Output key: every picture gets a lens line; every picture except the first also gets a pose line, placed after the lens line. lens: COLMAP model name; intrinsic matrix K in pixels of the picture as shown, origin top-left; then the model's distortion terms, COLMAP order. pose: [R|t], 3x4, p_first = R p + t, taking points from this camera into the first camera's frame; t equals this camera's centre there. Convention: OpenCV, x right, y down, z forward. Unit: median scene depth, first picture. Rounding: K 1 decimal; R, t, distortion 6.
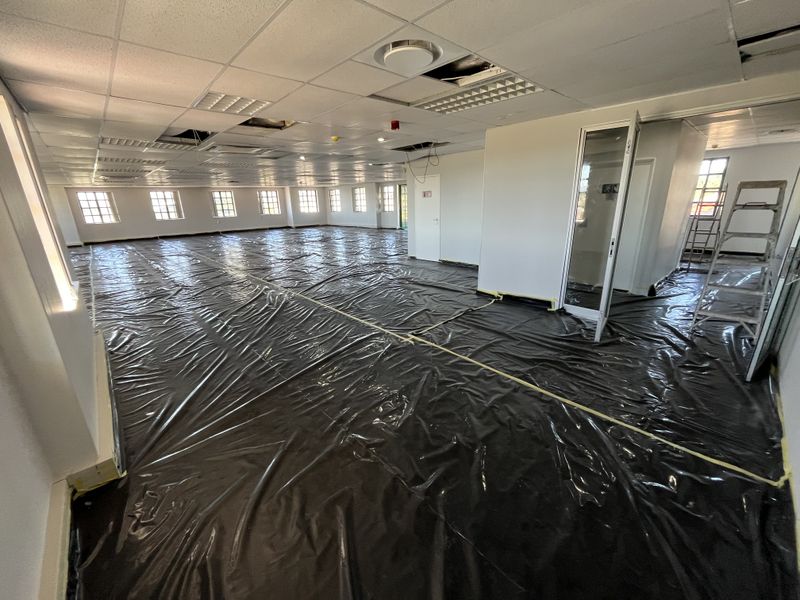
lens RADIAL K [[323.5, 0, 397.6], [0, 323.5, 299.9], [0, 0, 1]] dist [-0.001201, -0.000148]
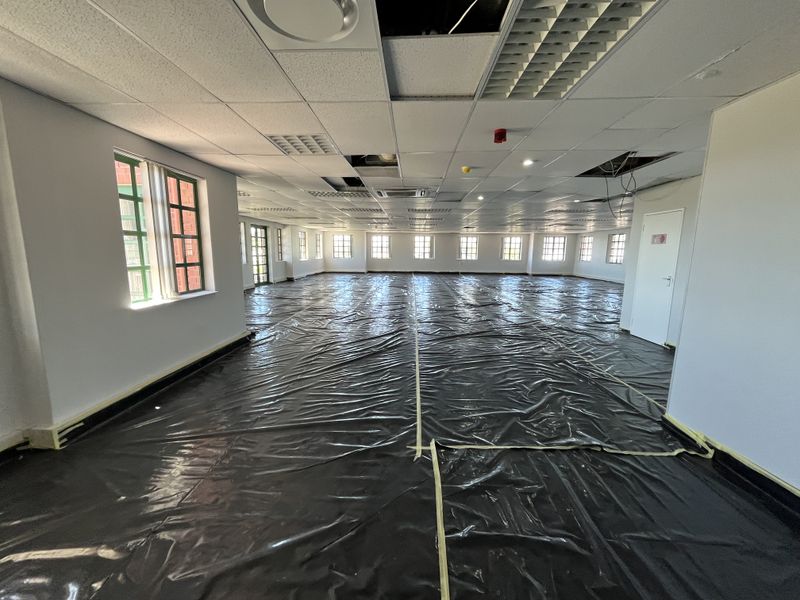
lens RADIAL K [[323.5, 0, 397.6], [0, 323.5, 299.9], [0, 0, 1]] dist [-0.001201, -0.000148]
pose [[0.701487, 0.146007, -0.697566, 0.093933], [-0.241098, 0.969697, -0.039487, -0.029327], [0.670662, 0.195881, 0.715432, 0.105888]]
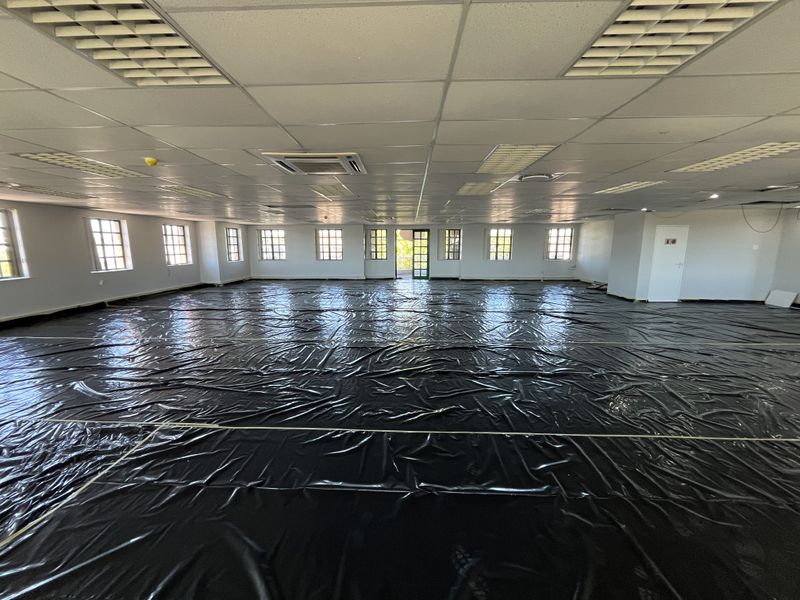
lens RADIAL K [[323.5, 0, 397.6], [0, 323.5, 299.9], [0, 0, 1]] dist [-0.001201, -0.000148]
pose [[0.704160, -0.089810, 0.704338, -0.658142], [0.192896, 0.978858, -0.068034, -0.116144], [-0.683337, 0.183771, 0.706597, 0.438218]]
